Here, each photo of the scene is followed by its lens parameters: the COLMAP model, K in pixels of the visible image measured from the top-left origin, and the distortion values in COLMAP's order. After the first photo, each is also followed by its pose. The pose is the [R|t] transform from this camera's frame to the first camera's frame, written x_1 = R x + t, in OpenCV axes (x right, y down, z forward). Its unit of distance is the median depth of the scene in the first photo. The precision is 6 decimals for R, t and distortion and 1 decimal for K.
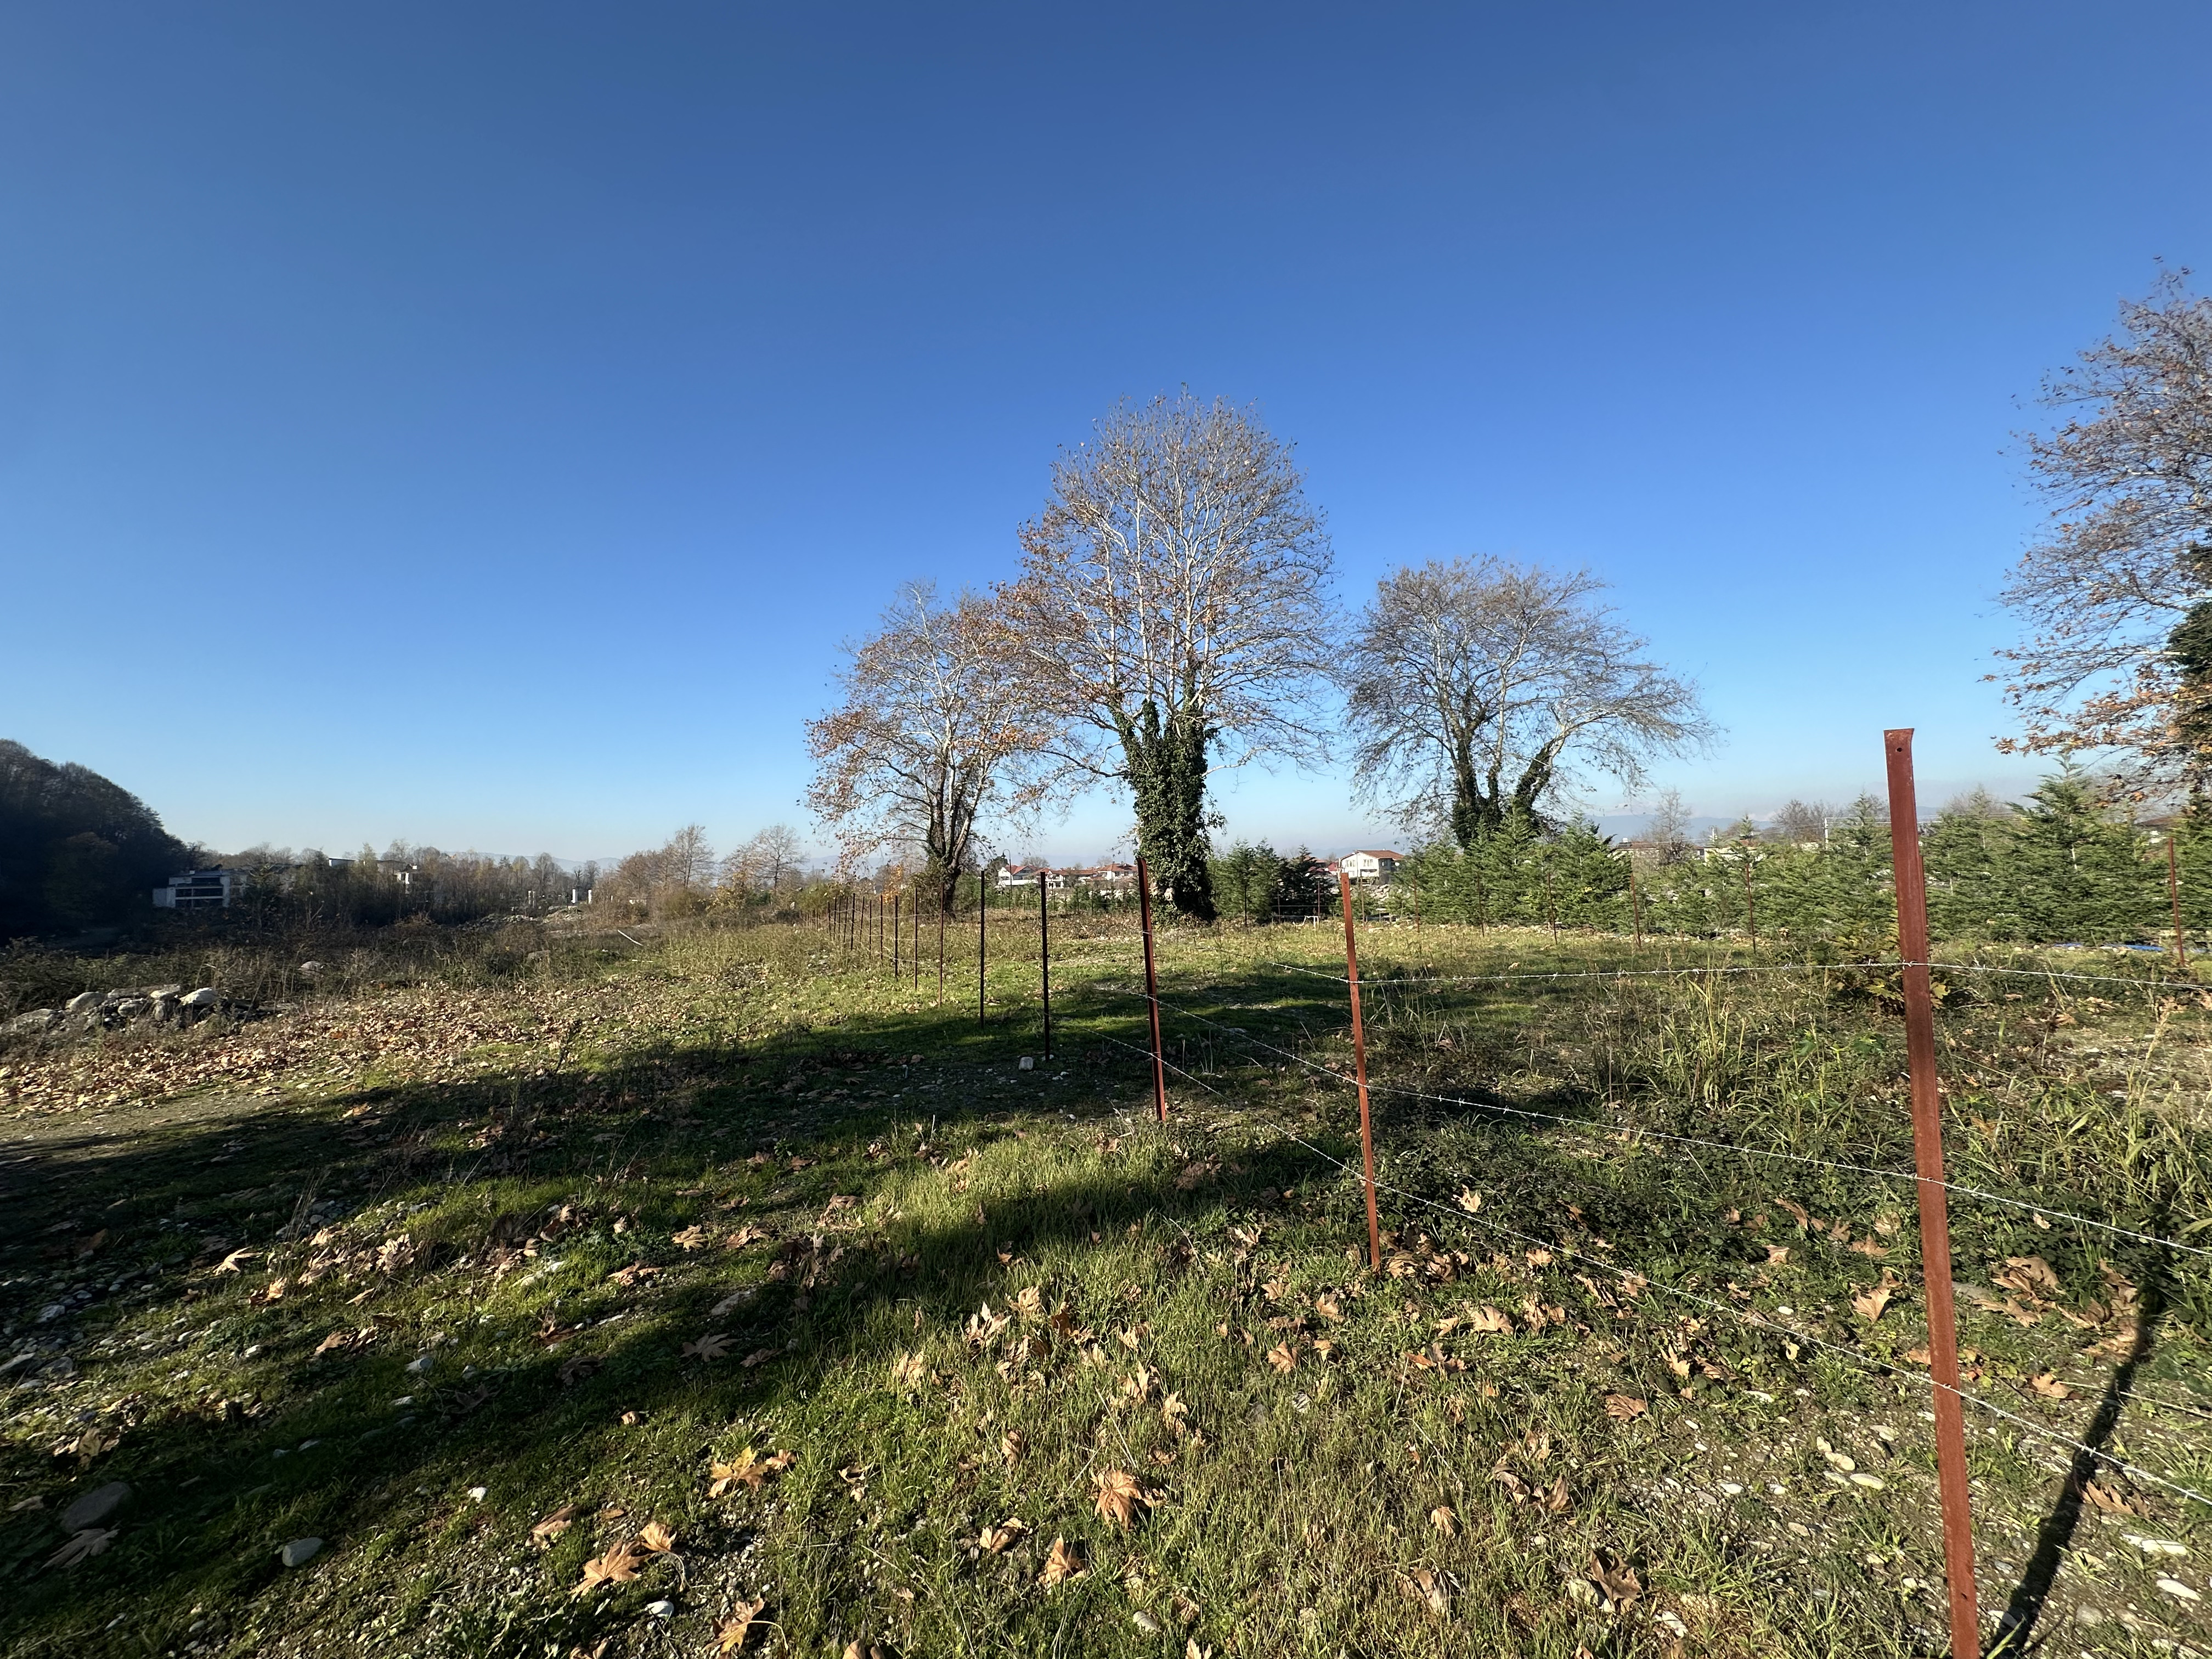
lens RADIAL K [[881.3, 0, 1104.1], [0, 881.3, 830.7], [0, 0, 1]] dist [-0.002045, 0.000633]
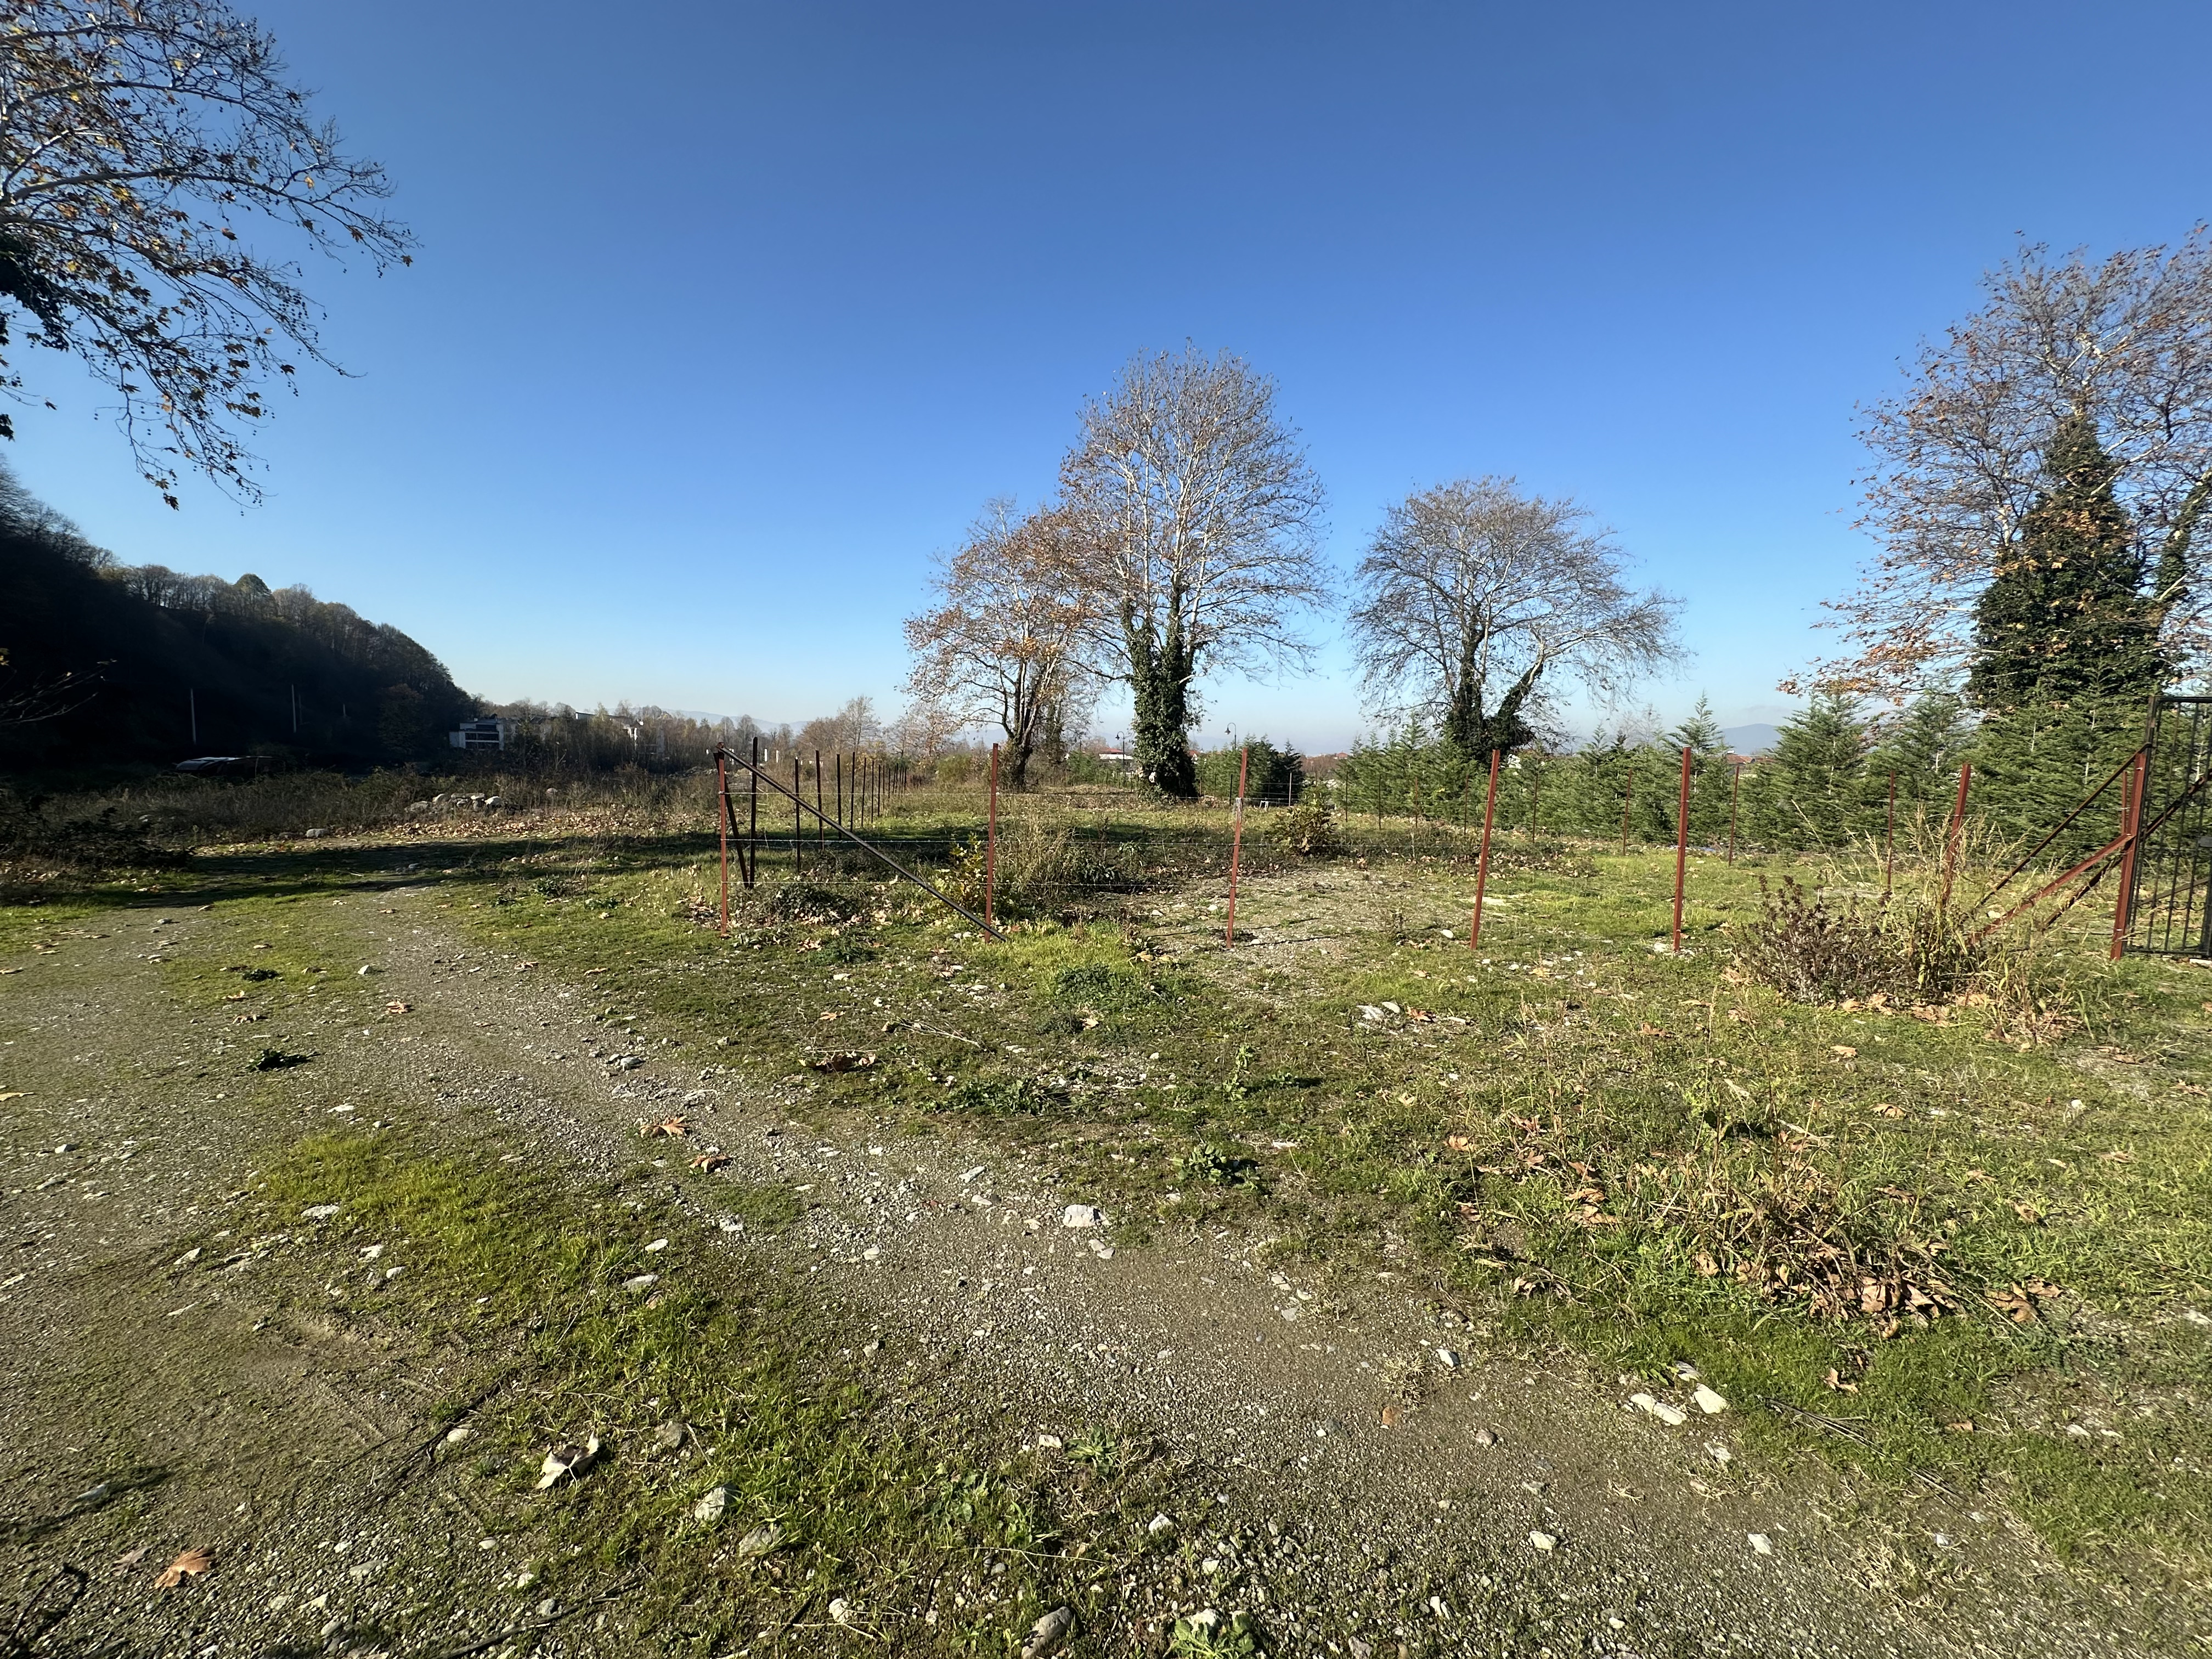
lens RADIAL K [[881.3, 0, 1103.6], [0, 881.3, 829.9], [0, 0, 1]] dist [-0.002045, 0.000633]
pose [[0.981631, 0.064911, -0.179407, 0.187004], [-0.040374, 0.989723, 0.137183, -0.017625], [0.186467, -0.127420, 0.974163, -0.189055]]
